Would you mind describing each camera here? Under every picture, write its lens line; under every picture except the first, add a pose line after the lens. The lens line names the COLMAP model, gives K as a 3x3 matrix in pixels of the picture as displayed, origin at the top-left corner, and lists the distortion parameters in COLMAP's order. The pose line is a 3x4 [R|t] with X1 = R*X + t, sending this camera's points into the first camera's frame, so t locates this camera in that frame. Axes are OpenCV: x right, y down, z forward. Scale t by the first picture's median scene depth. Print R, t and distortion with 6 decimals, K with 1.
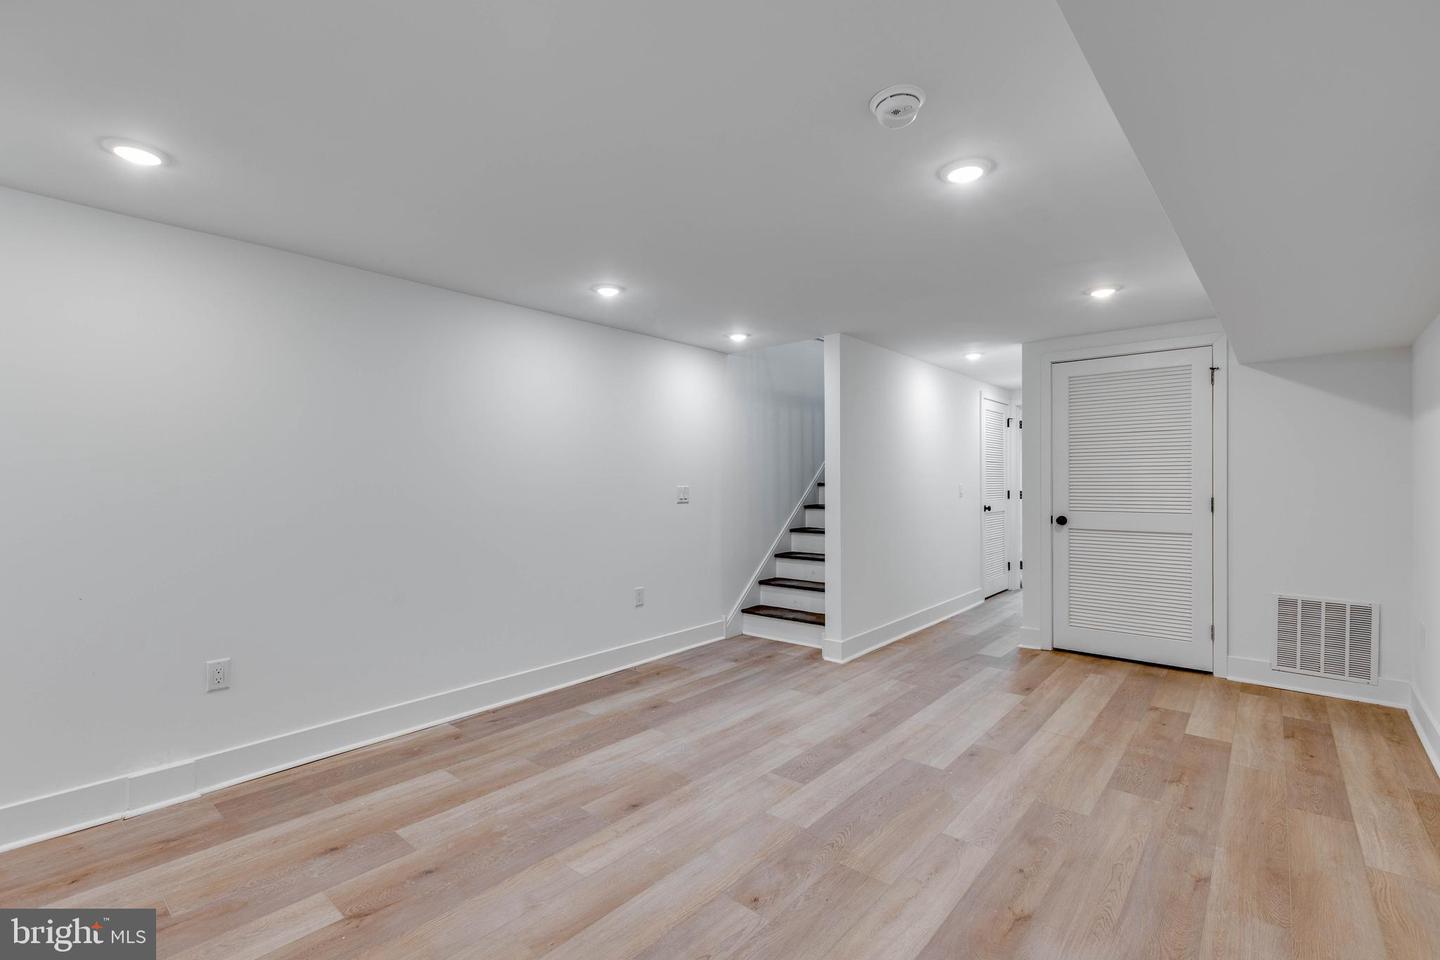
lens RADIAL K [[645.4, 0, 717.1], [0, 645.4, 482.0], [0, 0, 1]] dist [0.004887, -0.001453]
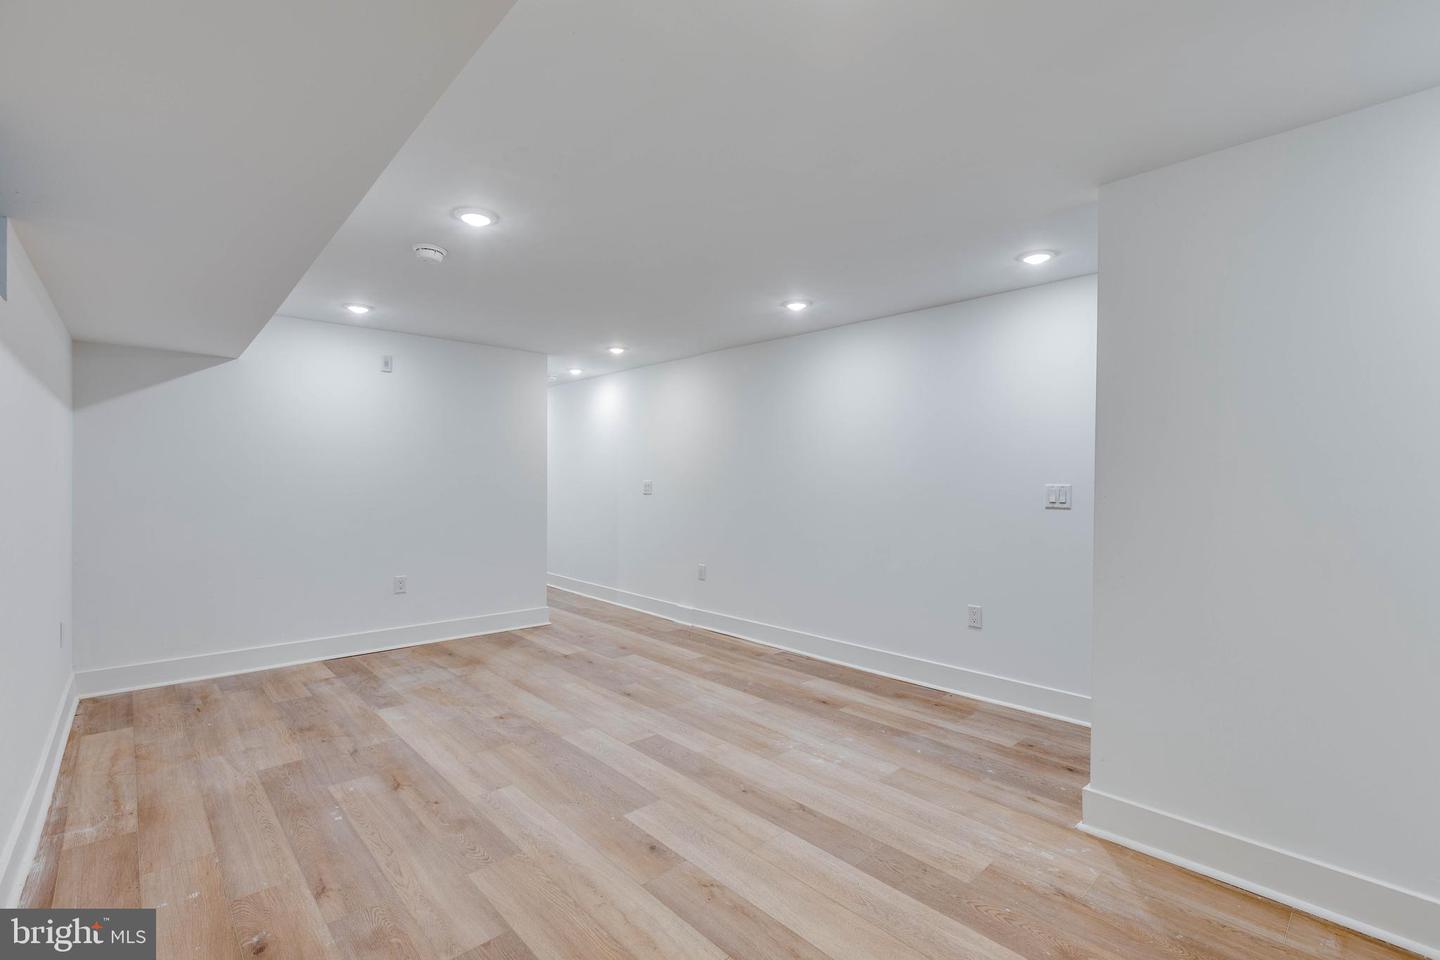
lens RADIAL K [[645.4, 0, 717.5], [0, 645.4, 479.2], [0, 0, 1]] dist [0.004887, -0.001453]
pose [[-0.114344, 0.001495, -0.993440, 1.165590], [-0.004656, 0.999987, 0.002041, 0.001410], [0.993430, 0.004859, -0.114336, 1.206805]]
